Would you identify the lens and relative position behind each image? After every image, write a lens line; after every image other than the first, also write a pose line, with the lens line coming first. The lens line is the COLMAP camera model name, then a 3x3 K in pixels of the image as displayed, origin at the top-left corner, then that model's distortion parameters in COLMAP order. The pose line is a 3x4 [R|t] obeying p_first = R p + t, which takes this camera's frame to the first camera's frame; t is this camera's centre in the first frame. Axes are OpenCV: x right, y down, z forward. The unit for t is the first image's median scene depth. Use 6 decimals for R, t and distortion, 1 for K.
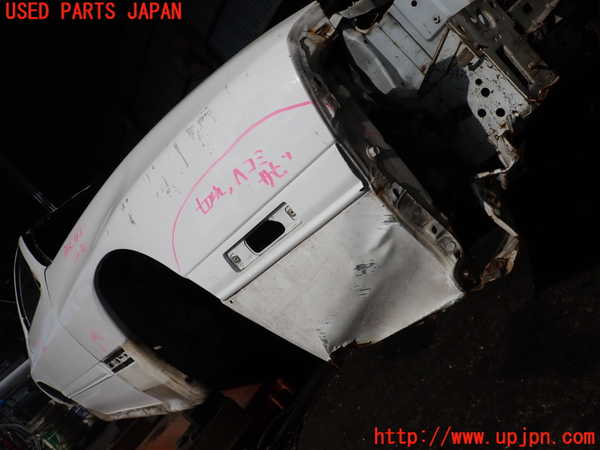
lens RADIAL K [[442.2, 0, 299.1], [0, 442.2, 226.3], [0, 0, 1]] dist [0.007126, -0.003909]
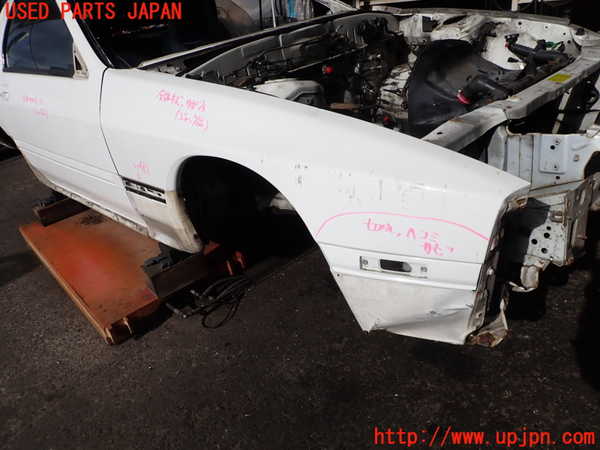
lens RADIAL K [[442.2, 0, 299.3], [0, 442.2, 228.1], [0, 0, 1]] dist [0.007126, -0.003909]
pose [[0.828763, 0.477940, 0.291076, -0.755548], [-0.547259, 0.800851, 0.243197, -0.239131], [-0.116875, -0.360846, 0.925273, -0.292924]]
